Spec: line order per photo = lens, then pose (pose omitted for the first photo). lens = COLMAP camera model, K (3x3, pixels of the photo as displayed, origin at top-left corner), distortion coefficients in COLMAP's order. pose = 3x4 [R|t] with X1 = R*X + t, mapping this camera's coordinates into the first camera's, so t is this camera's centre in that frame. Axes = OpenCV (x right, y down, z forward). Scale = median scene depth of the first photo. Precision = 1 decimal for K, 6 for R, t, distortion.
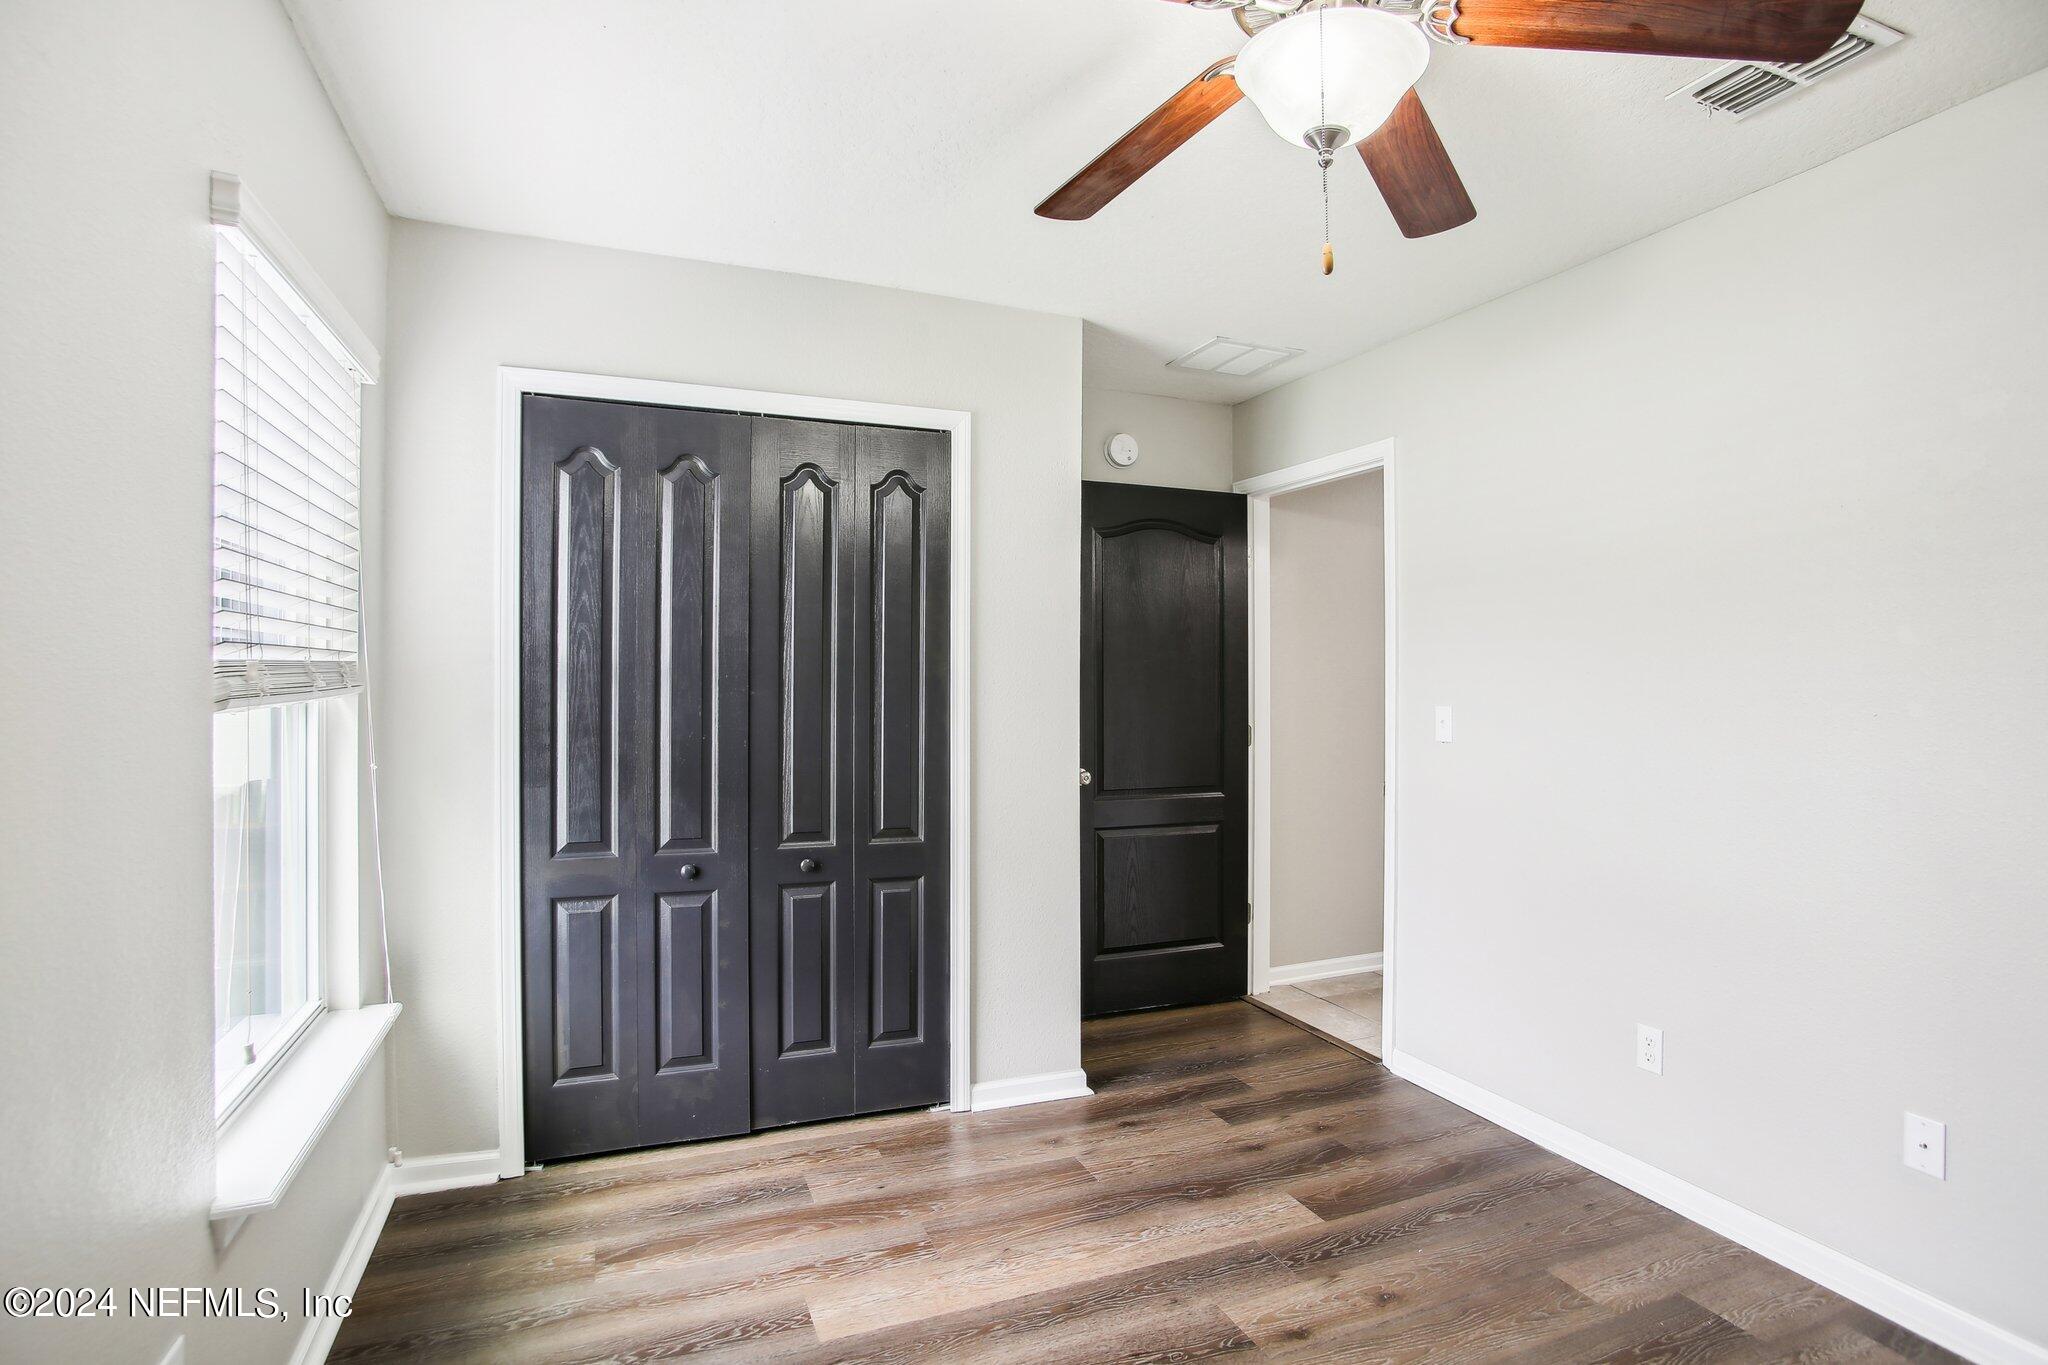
lens RADIAL K [[1030.2, 0, 1023.5], [0, 1030.2, 672.9], [0, 0, 1]] dist [-0.077237, 0.032607]
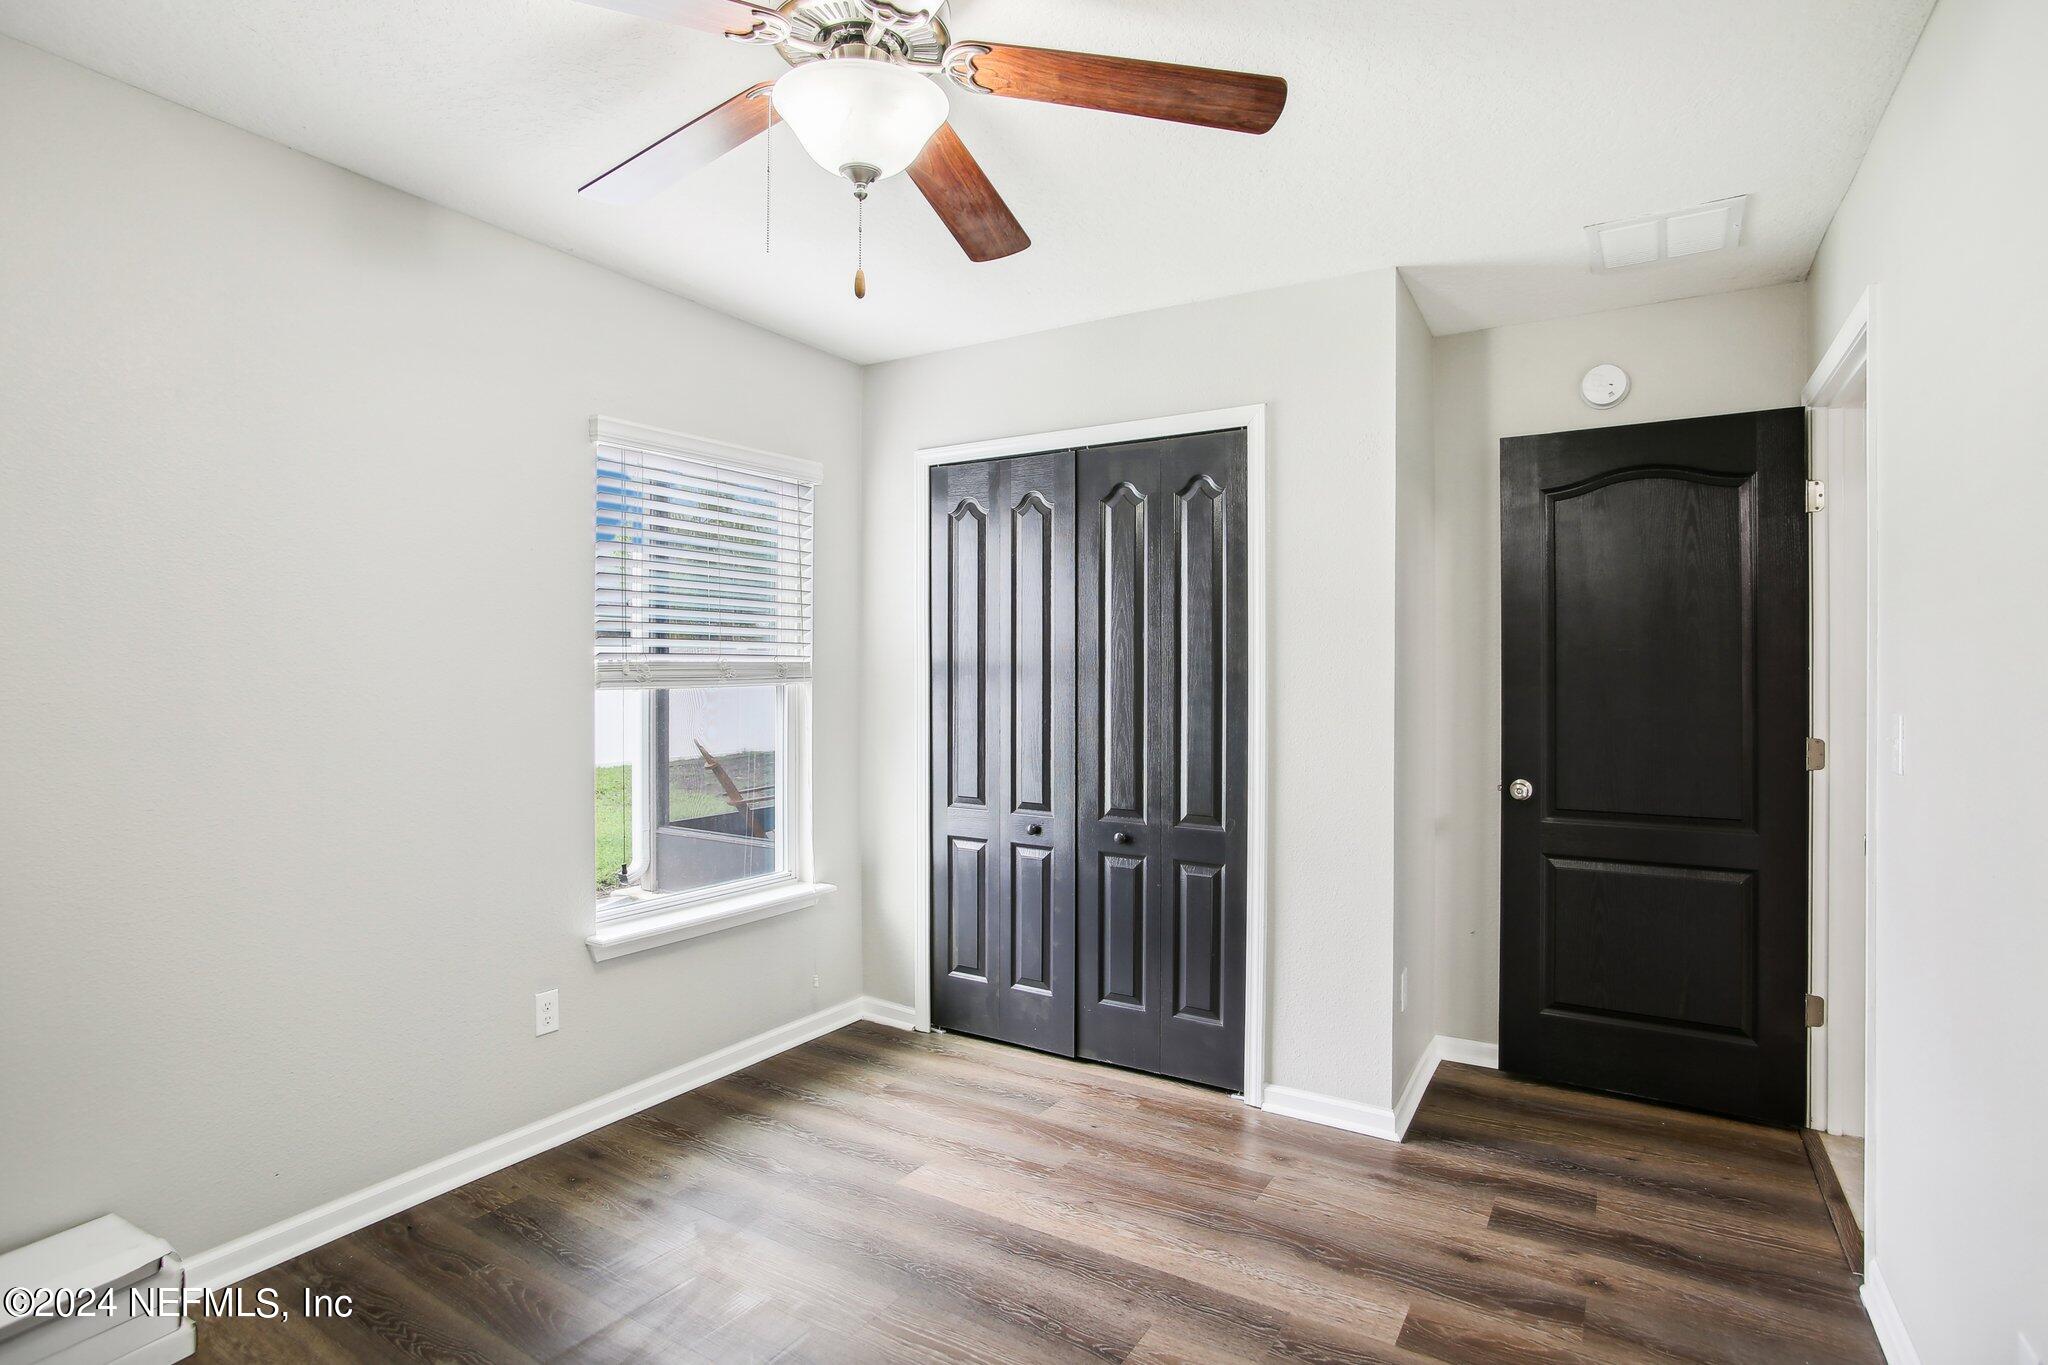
lens RADIAL K [[1038.3, 0, 1016.8], [0, 1038.3, 655.5], [0, 0, 1]] dist [-0.086054, 0.043399]
pose [[0.579898, -0.020615, -0.814428, 0.666814], [0.006479, 0.999765, -0.020693, 0.010309], [0.814663, 0.006723, 0.579895, 0.246095]]
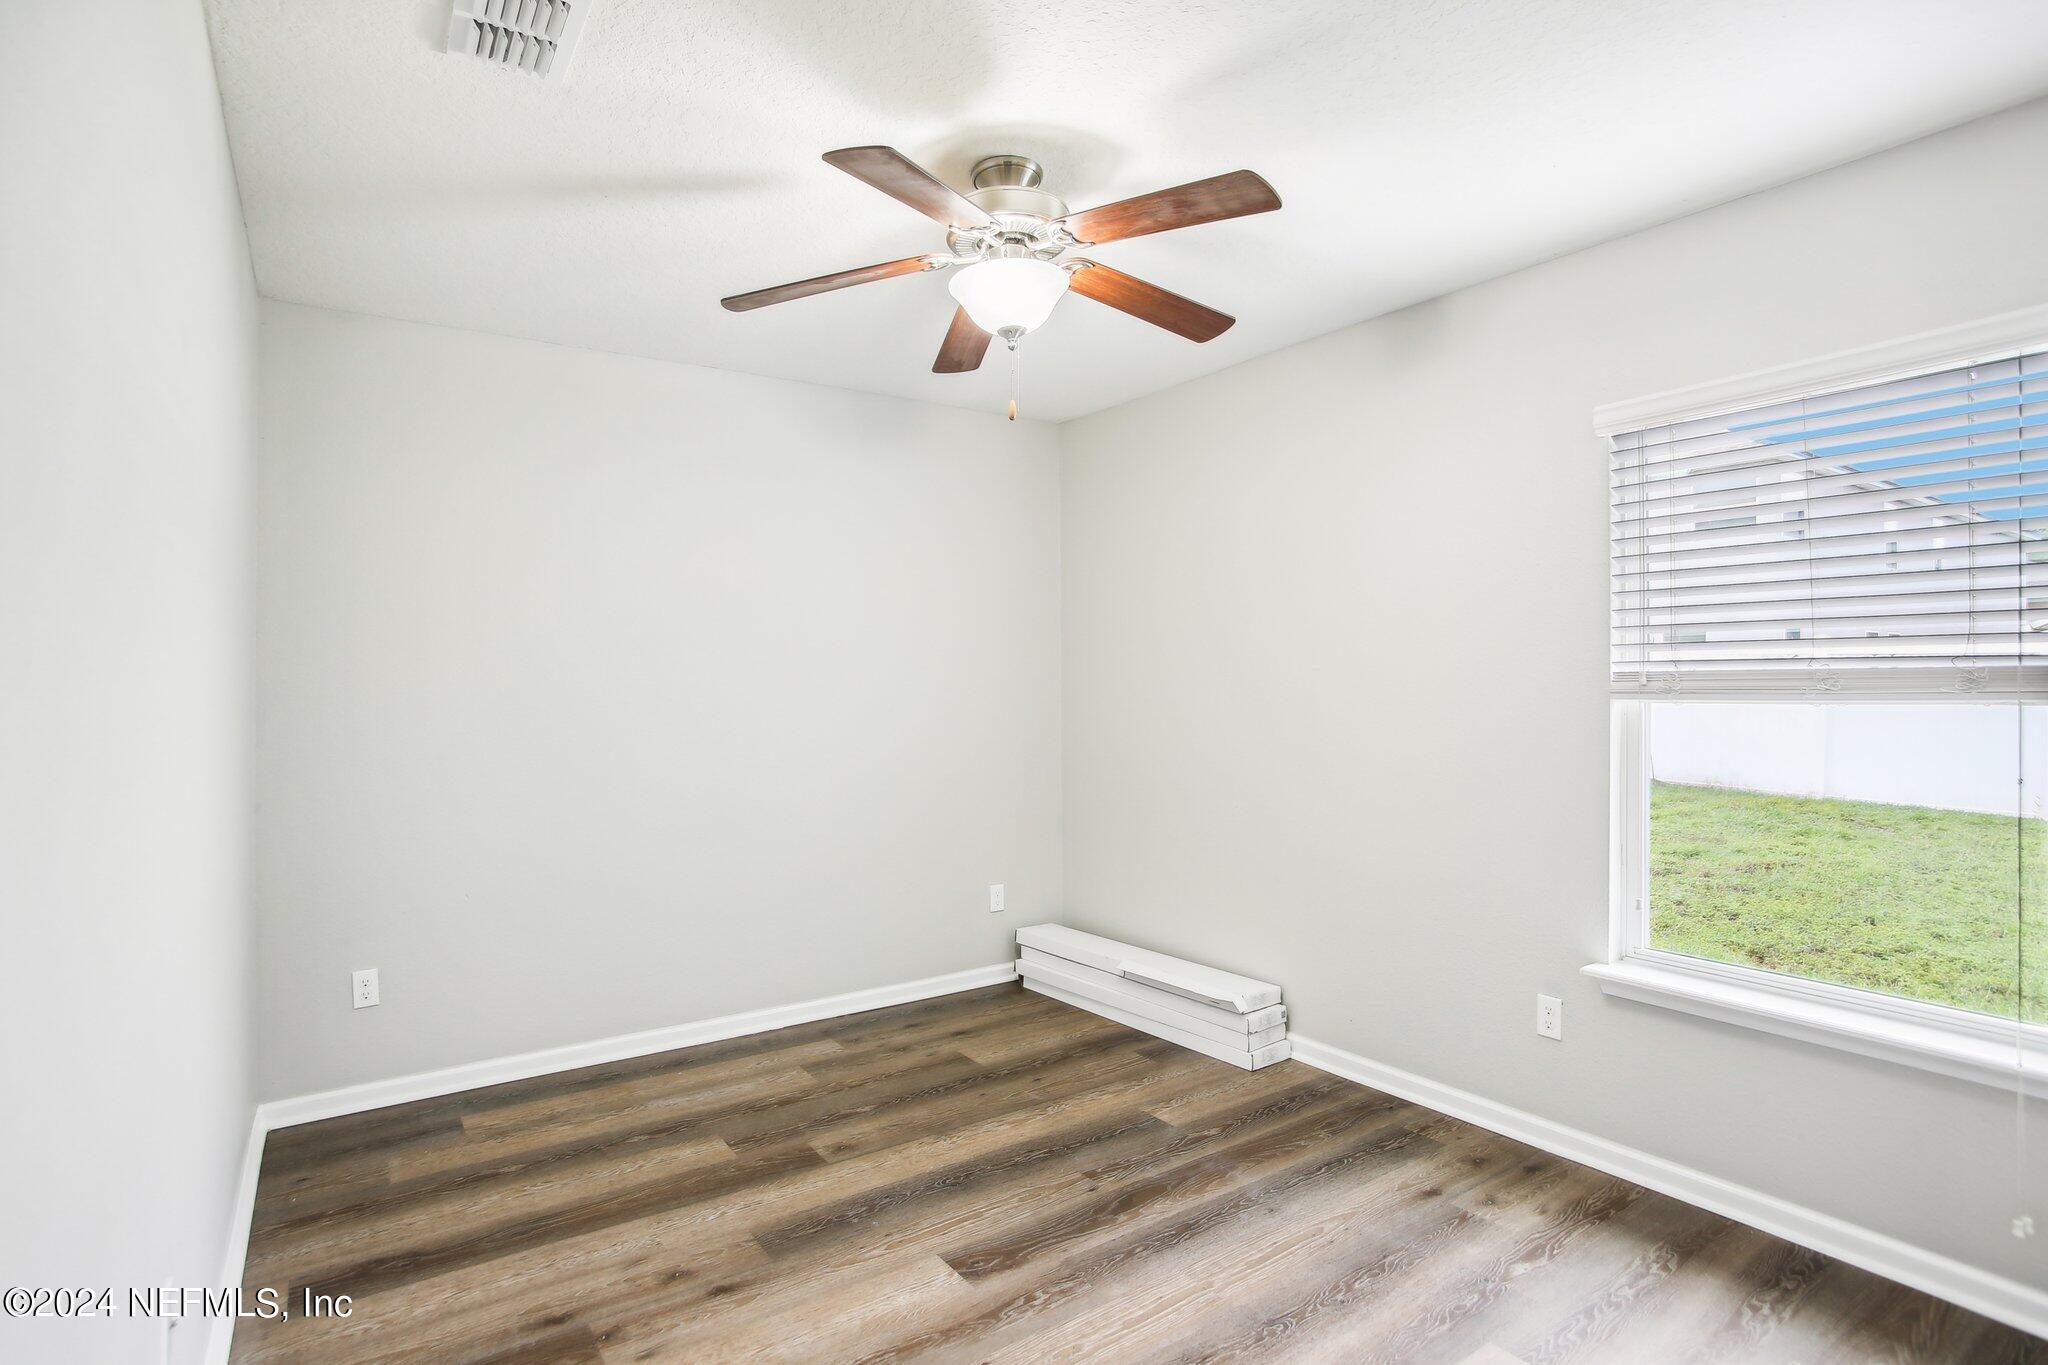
lens RADIAL K [[1038.3, 0, 1016.8], [0, 1038.3, 655.5], [0, 0, 1]] dist [-0.086054, 0.043399]
pose [[-0.974977, -0.016396, -0.221699, 0.340741], [-0.010817, 0.999594, -0.026355, 0.008862], [0.222041, -0.023297, -0.974759, 1.285337]]
